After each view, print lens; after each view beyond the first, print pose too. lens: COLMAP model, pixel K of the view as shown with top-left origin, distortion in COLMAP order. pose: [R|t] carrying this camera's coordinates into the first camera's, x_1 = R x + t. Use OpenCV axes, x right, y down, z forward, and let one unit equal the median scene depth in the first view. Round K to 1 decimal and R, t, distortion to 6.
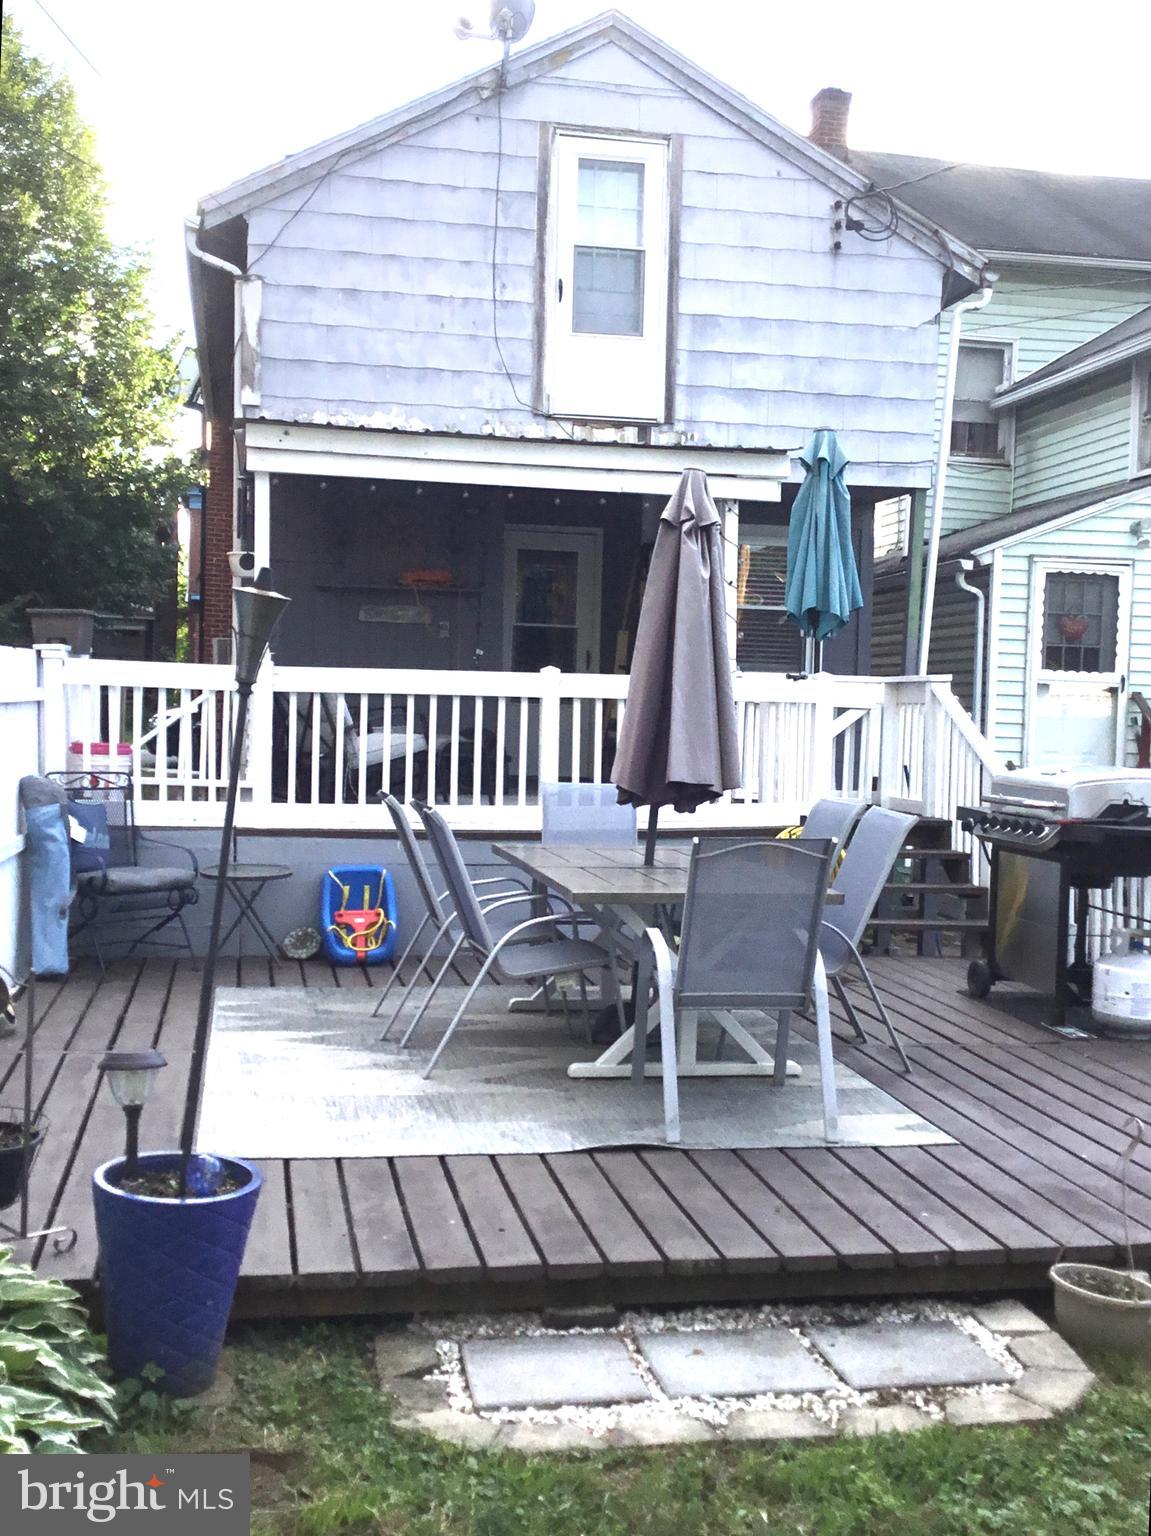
lens RADIAL K [[1665.4, 0, 575.5], [0, 1665.4, 768.0], [0, 0, 1]] dist [0.102545, -0.303192]
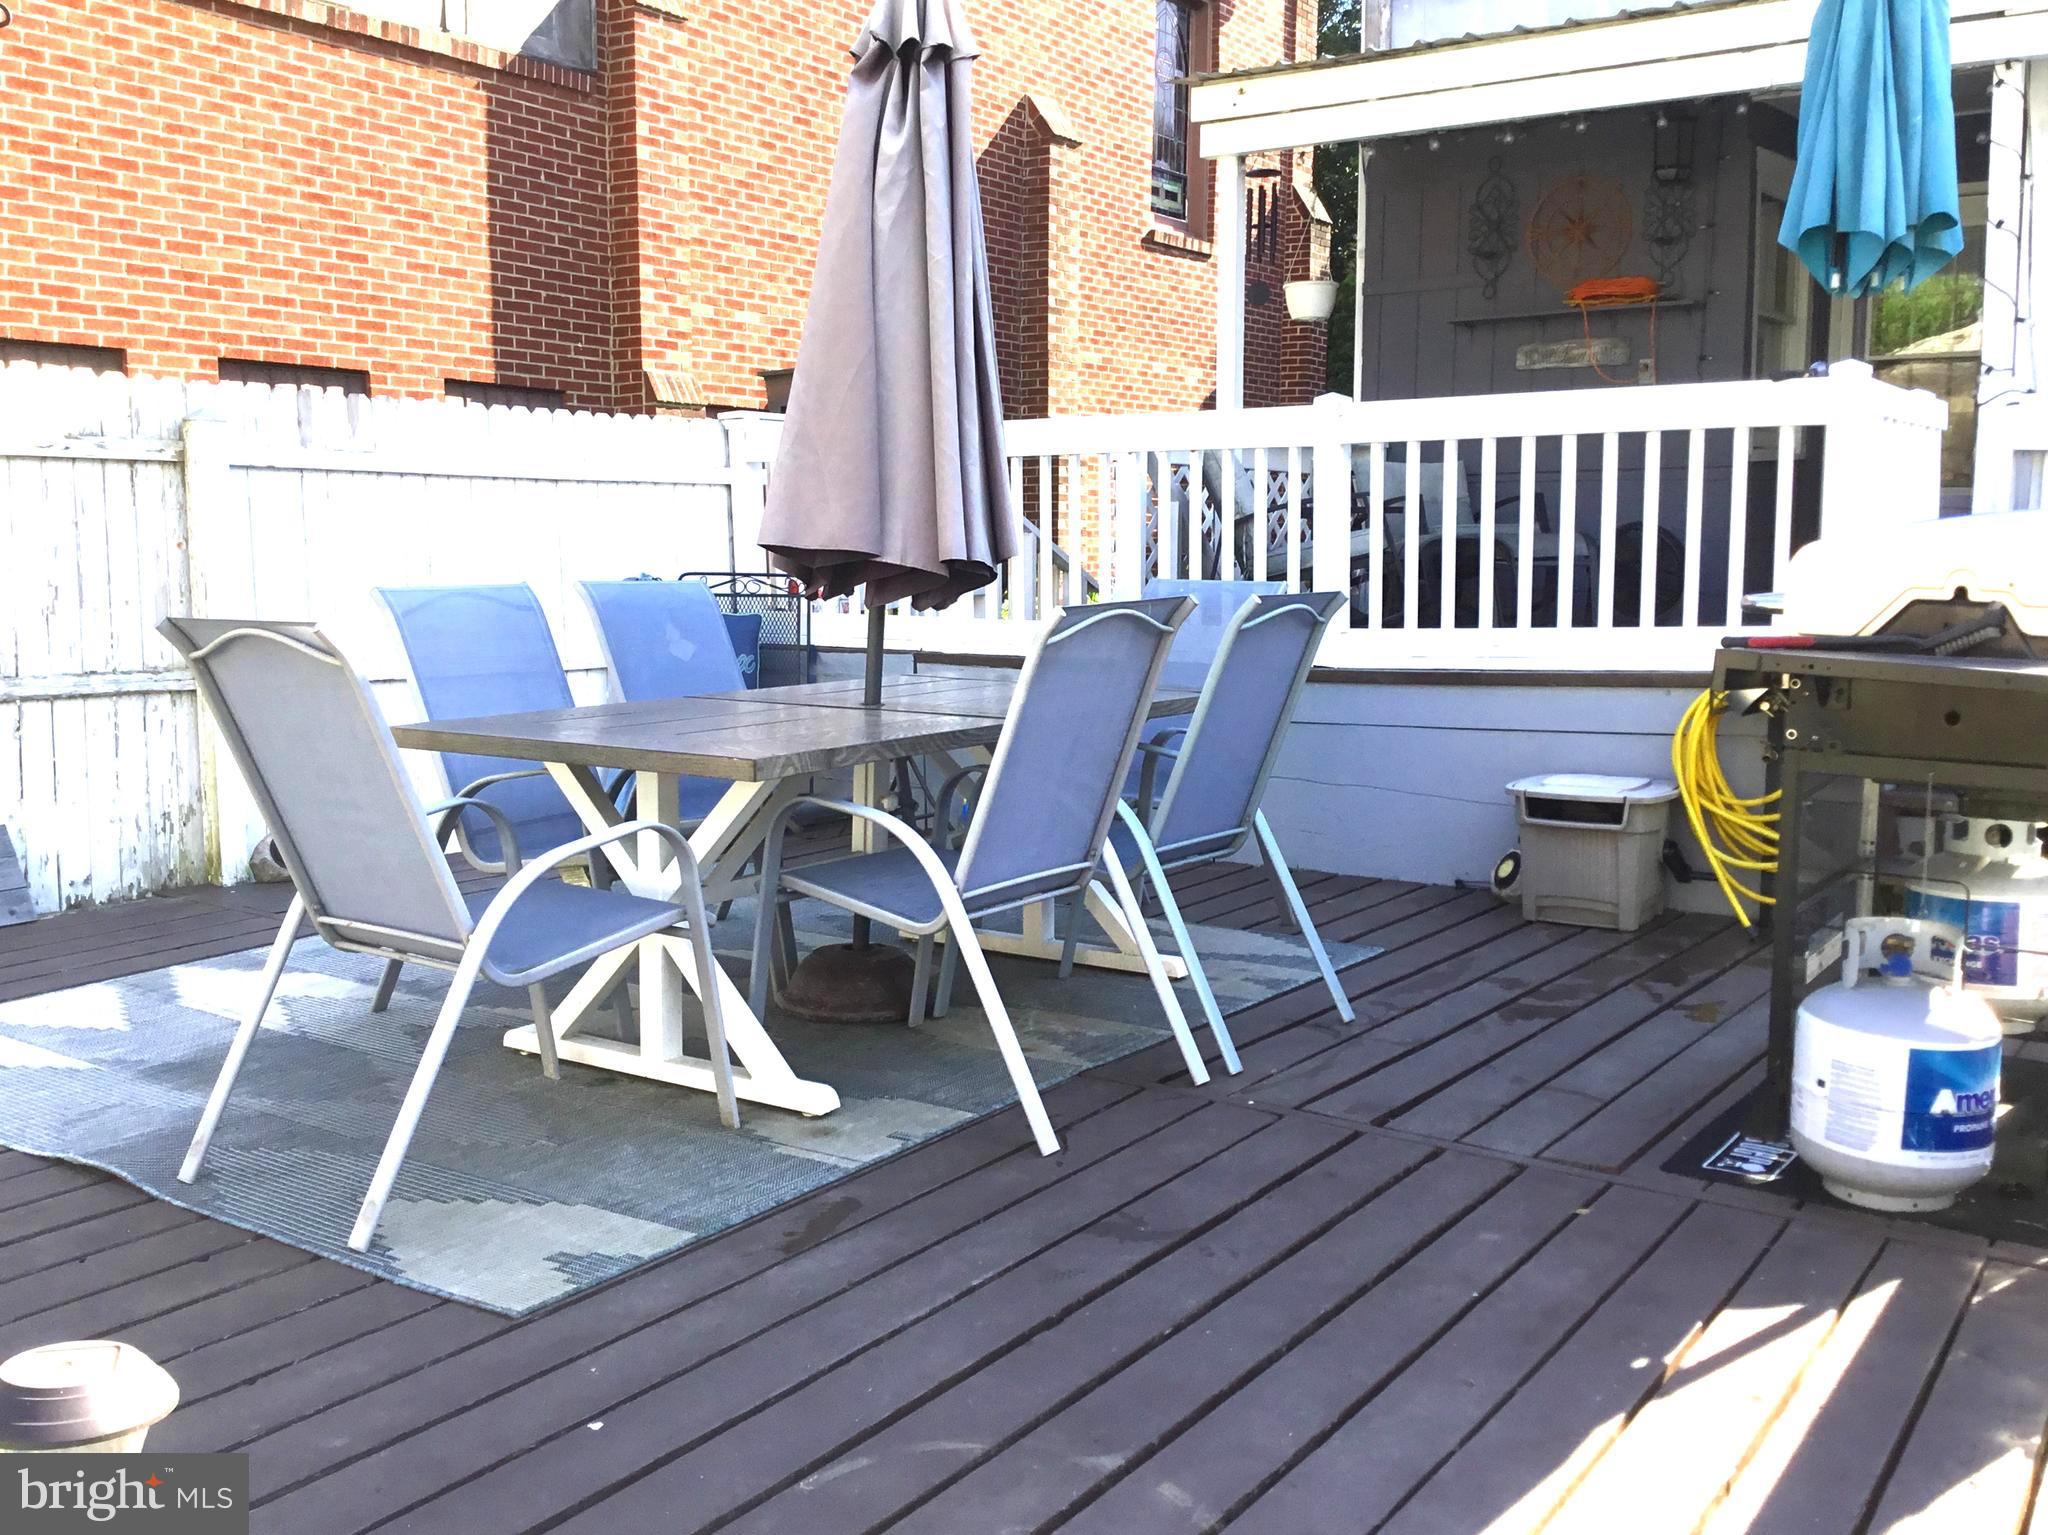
lens RADIAL K [[1868.5, 0, 1024.0], [0, 1868.5, 767.5], [0, 0, 1]] dist [0.069989, -0.150639]
pose [[0.696793, 0.061105, -0.714665, 0.281168], [-0.010026, 0.997097, 0.075478, 0.016694], [0.717202, -0.045427, 0.695383, 0.321199]]
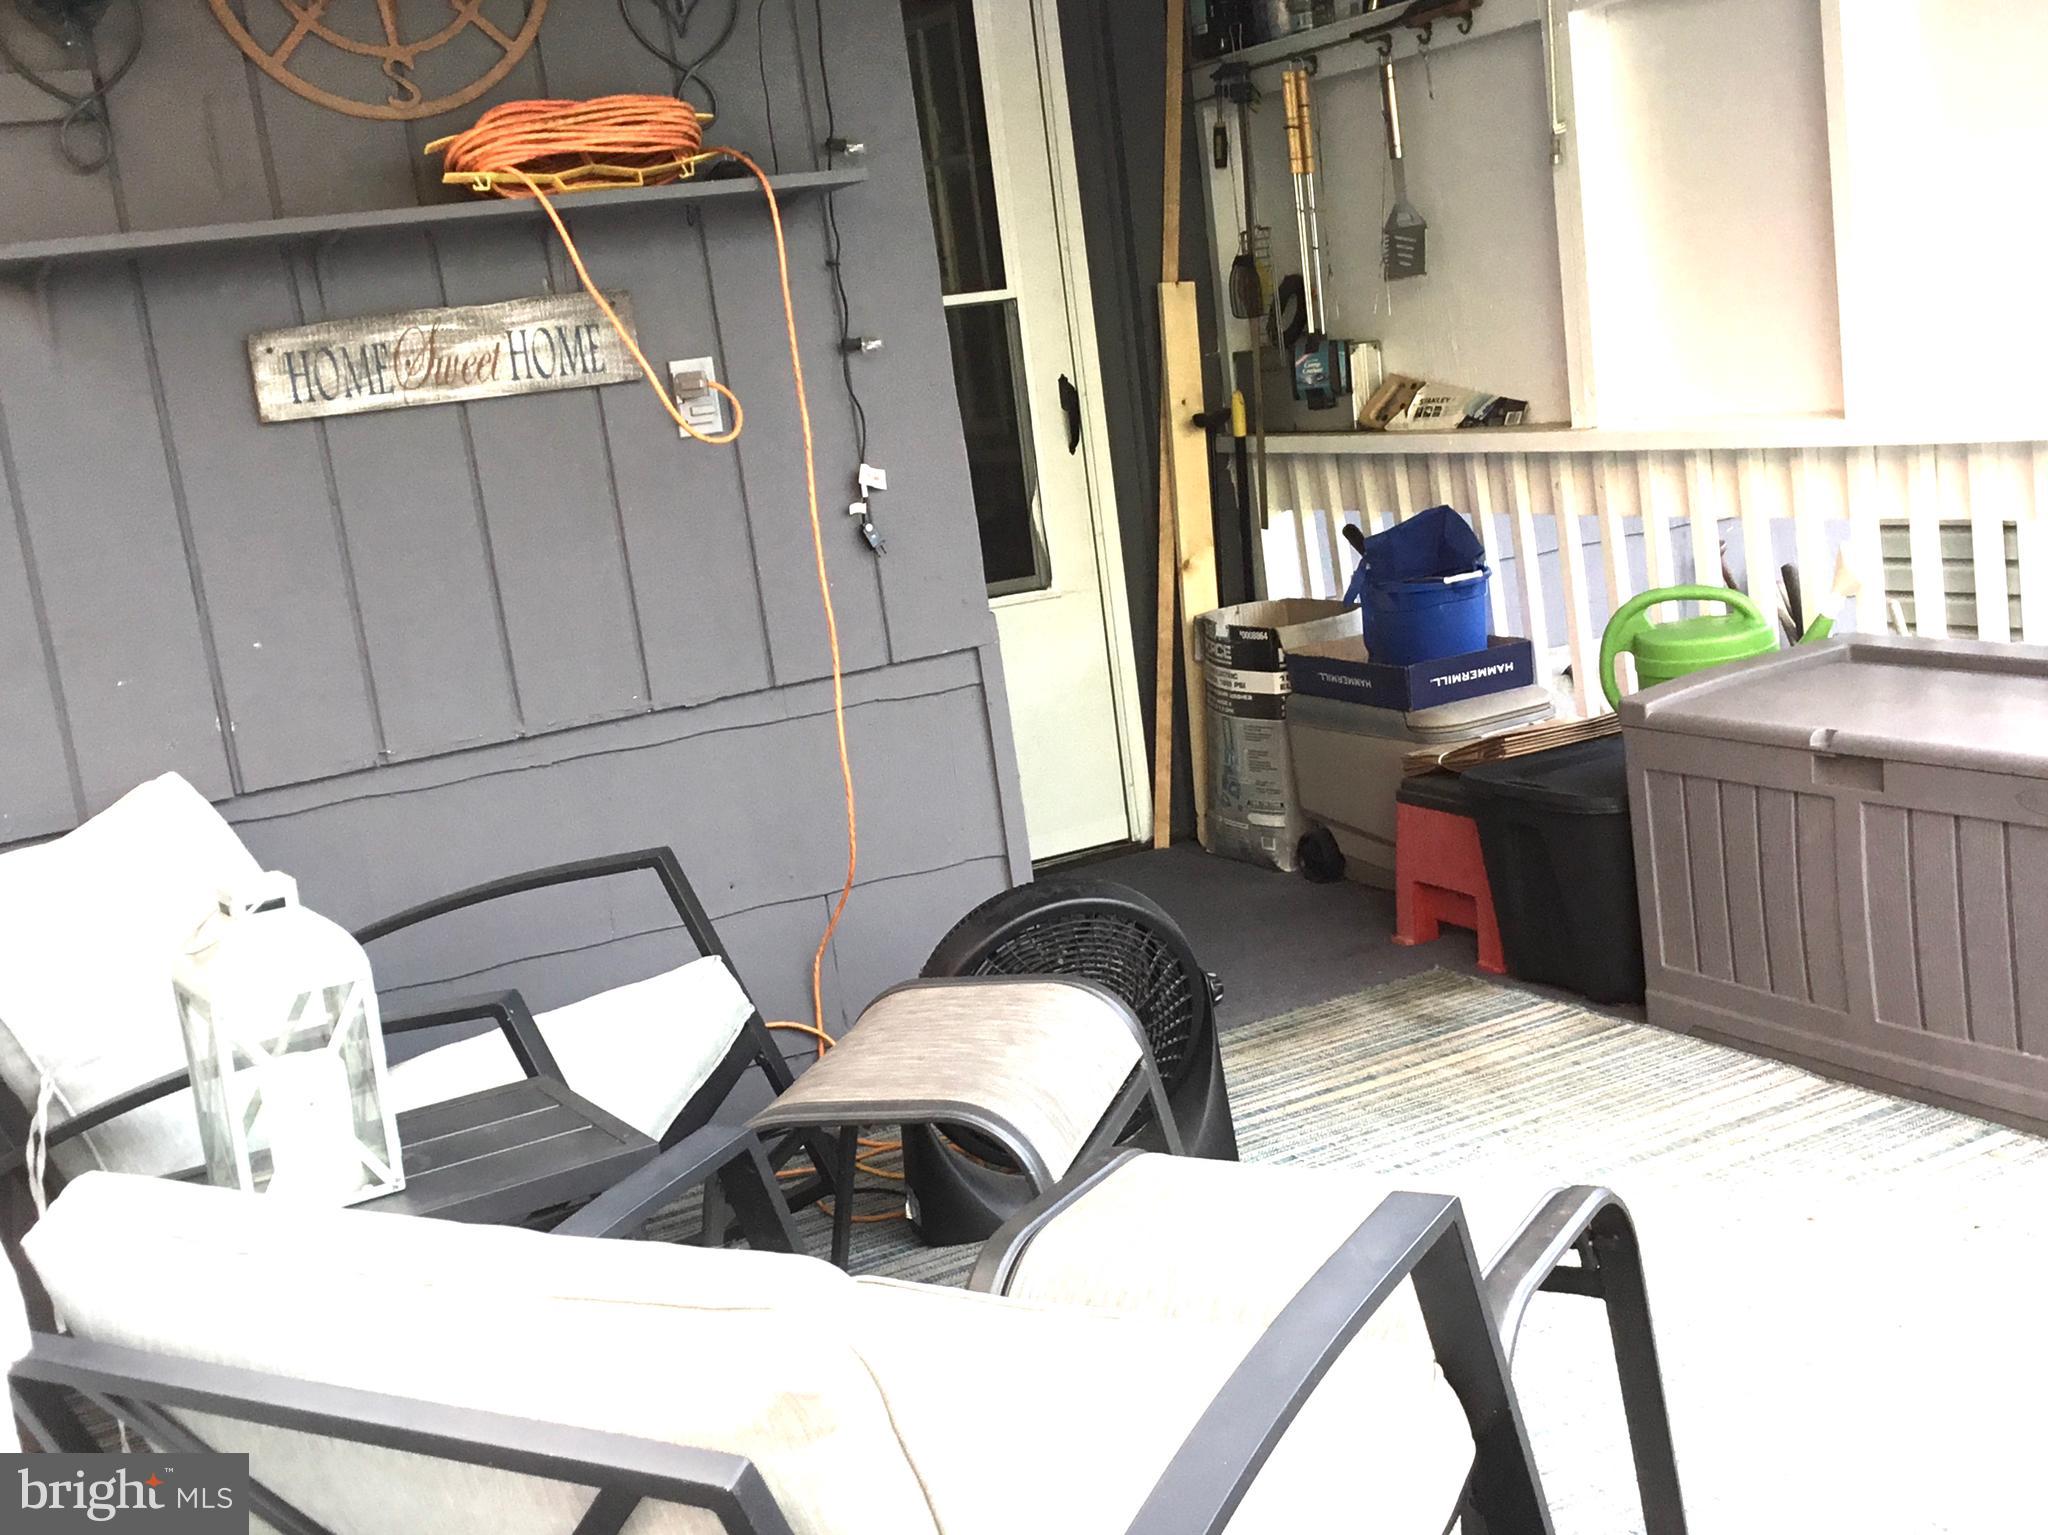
lens RADIAL K [[2220.6, 0, 1024.0], [0, 2220.6, 767.5], [0, 0, 1]] dist [0.102545, -0.303192]
pose [[0.941125, -0.201409, 0.271512, -0.124585], [0.162137, 0.973667, 0.160265, -0.076053], [-0.296641, -0.106807, 0.948997, 0.725746]]
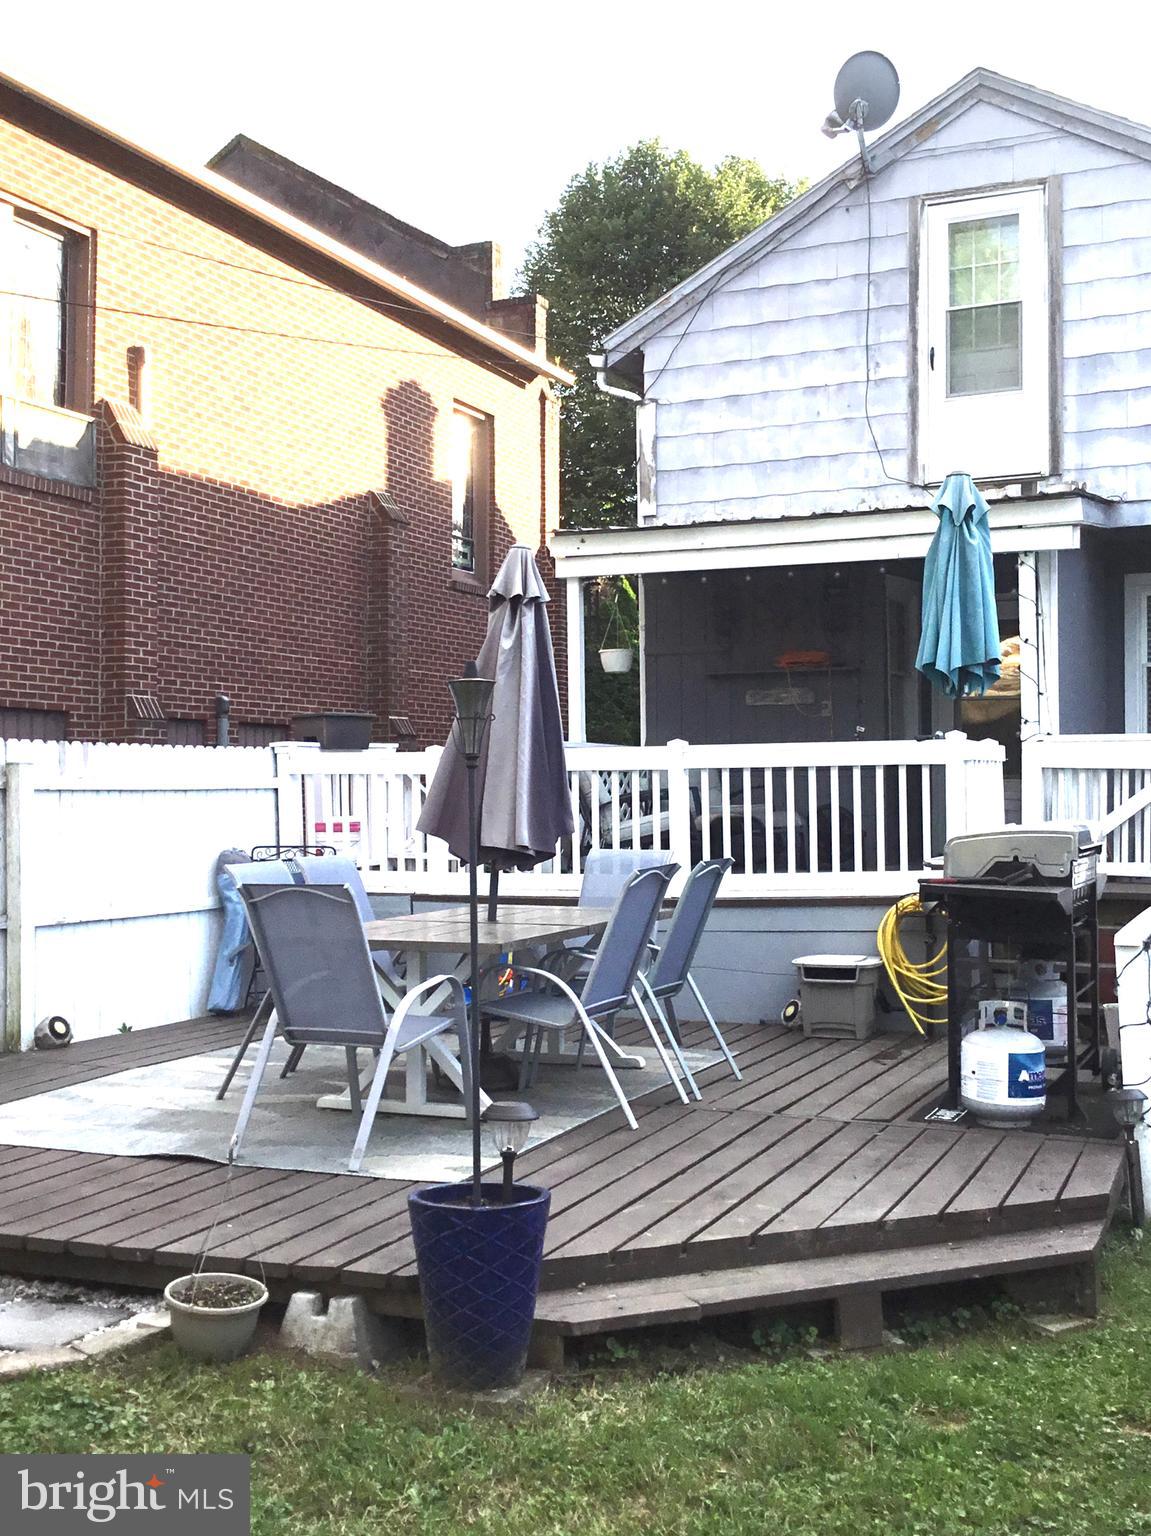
lens RADIAL K [[1665.4, 0, 575.5], [0, 1665.4, 768.0], [0, 0, 1]] dist [0.102545, -0.303192]
pose [[0.823158, -0.041669, -0.566282, 0.371572], [0.010014, 0.998214, -0.058897, 0.012221], [0.567725, 0.042811, 0.822105, 0.077950]]
